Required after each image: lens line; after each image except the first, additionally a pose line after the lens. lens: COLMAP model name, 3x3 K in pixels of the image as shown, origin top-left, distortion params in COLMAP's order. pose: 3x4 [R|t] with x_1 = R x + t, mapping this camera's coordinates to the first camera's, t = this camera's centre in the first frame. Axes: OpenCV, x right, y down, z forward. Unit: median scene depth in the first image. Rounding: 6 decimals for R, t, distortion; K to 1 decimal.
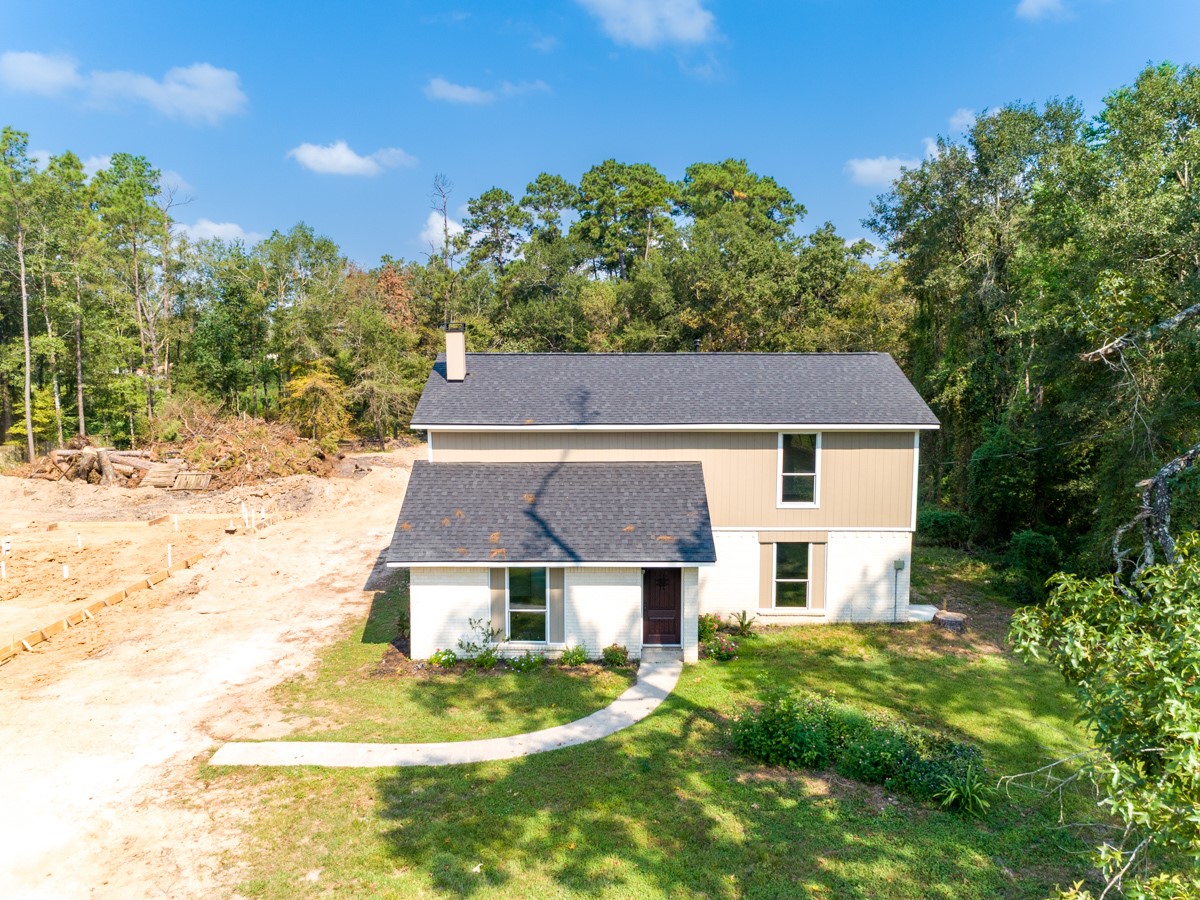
lens RADIAL K [[901.4, 0, 600.0], [0, 901.4, 450.0], [0, 0, 1]] dist [0.019427, 0.006836]
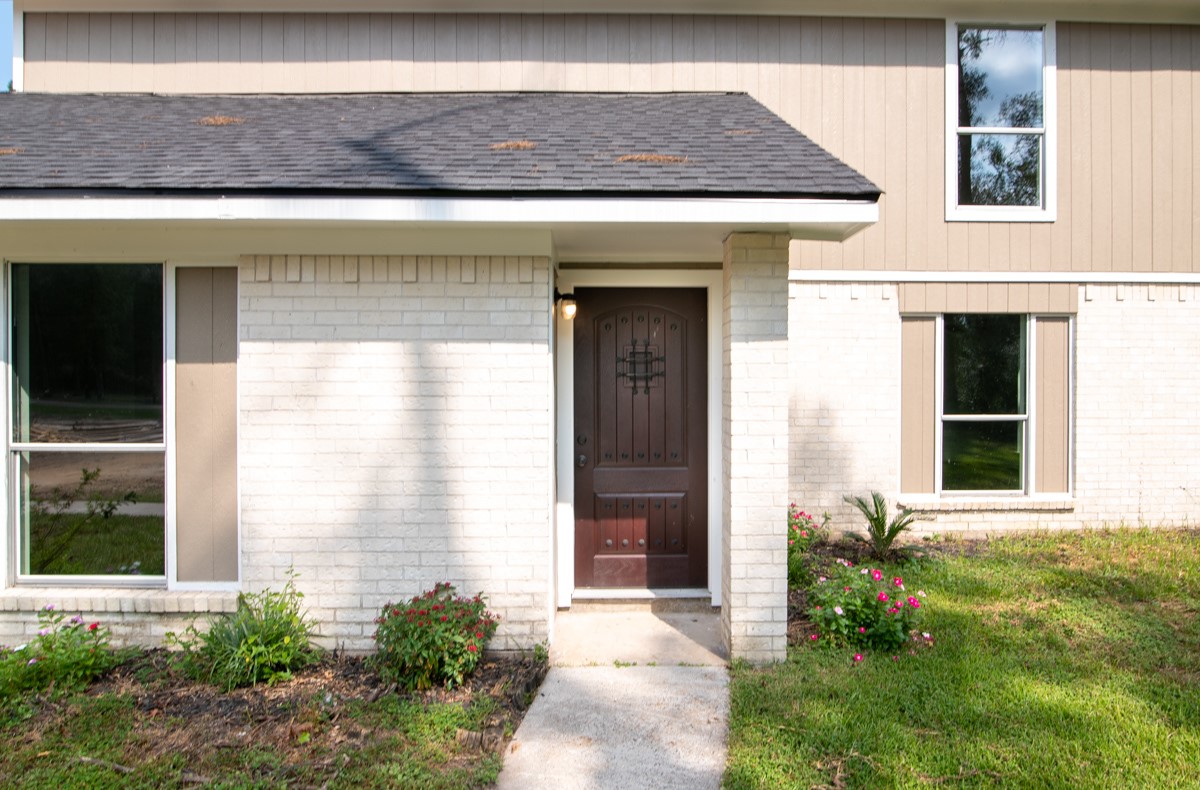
lens RADIAL K [[653.0, 0, 604.3], [0, 653.0, 413.9], [0, 0, 1]] dist [0.000133, -0.000177]
pose [[0.999979, -0.001688, 0.006246, 0.053328], [0.002039, 0.998392, -0.056654, 0.163003], [-0.006140, 0.056666, 0.998374, 0.750732]]
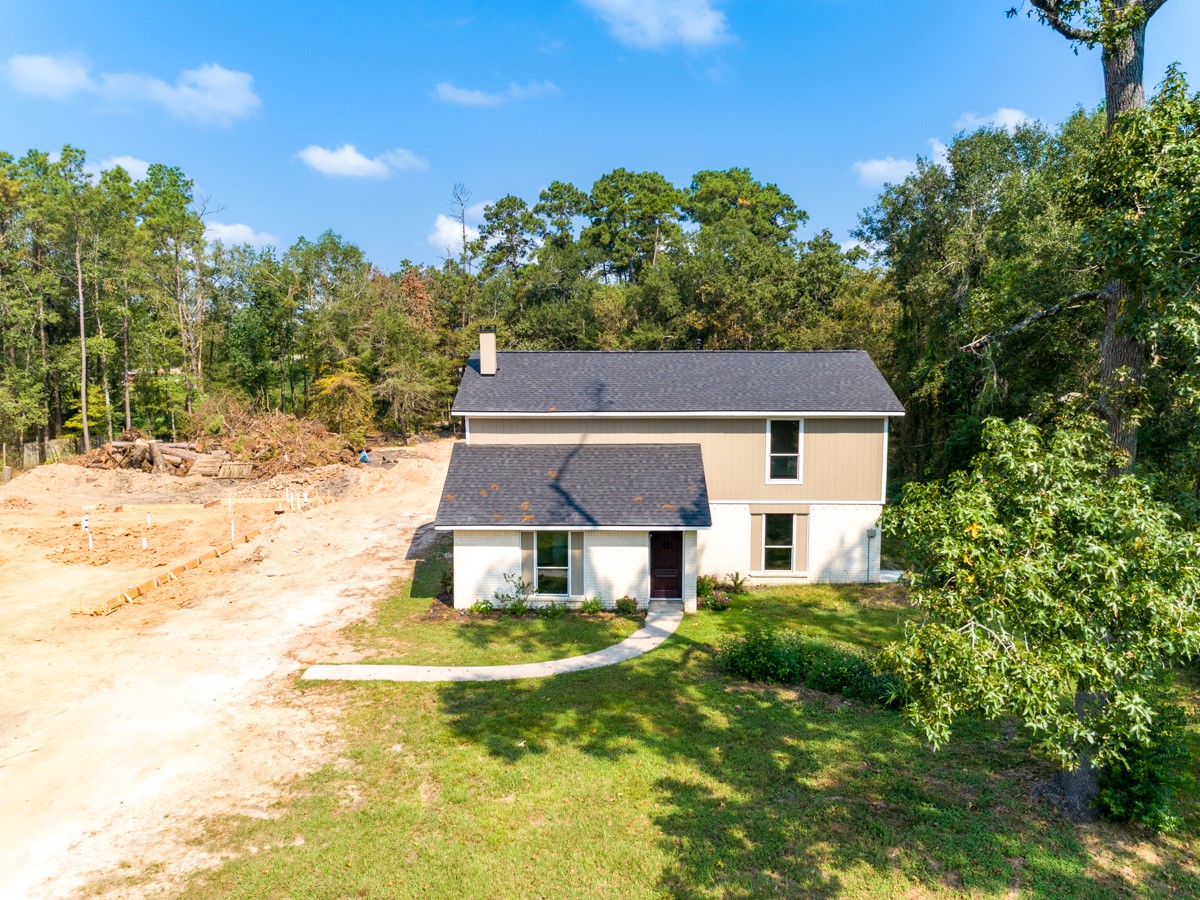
lens RADIAL K [[901.4, 0, 600.0], [0, 901.4, 450.0], [0, 0, 1]] dist [0.019427, 0.006836]
pose [[0.999956, 0.000610, -0.009401, -0.006381], [-0.000624, 0.999999, -0.001522, 0.022821], [0.009400, 0.001528, 0.999955, -0.165678]]
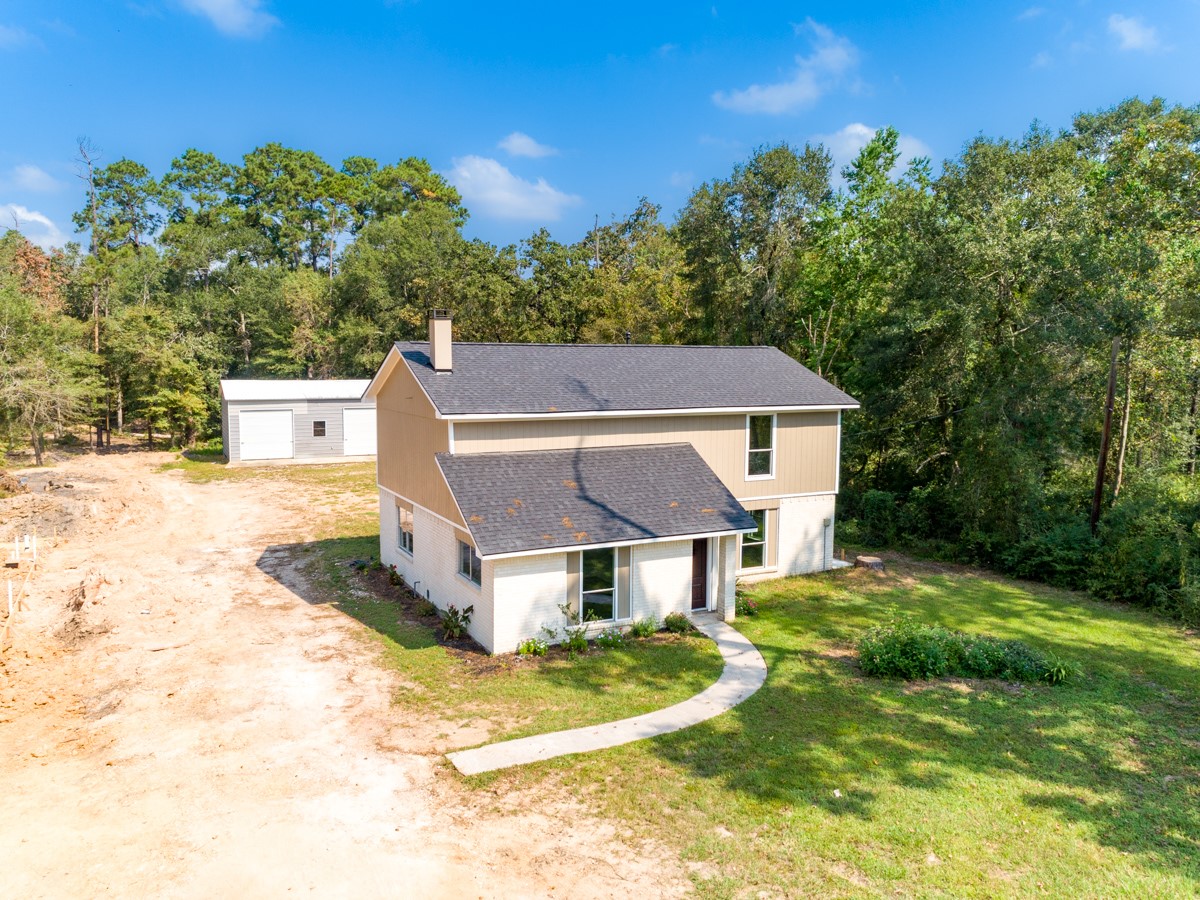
lens RADIAL K [[901.4, 0, 600.0], [0, 901.4, 450.0], [0, 0, 1]] dist [0.019427, 0.006836]
pose [[0.886598, -0.043215, 0.460518, -0.496876], [0.044331, 0.998982, 0.008396, 0.007729], [-0.460411, 0.012971, 0.887611, 0.074444]]
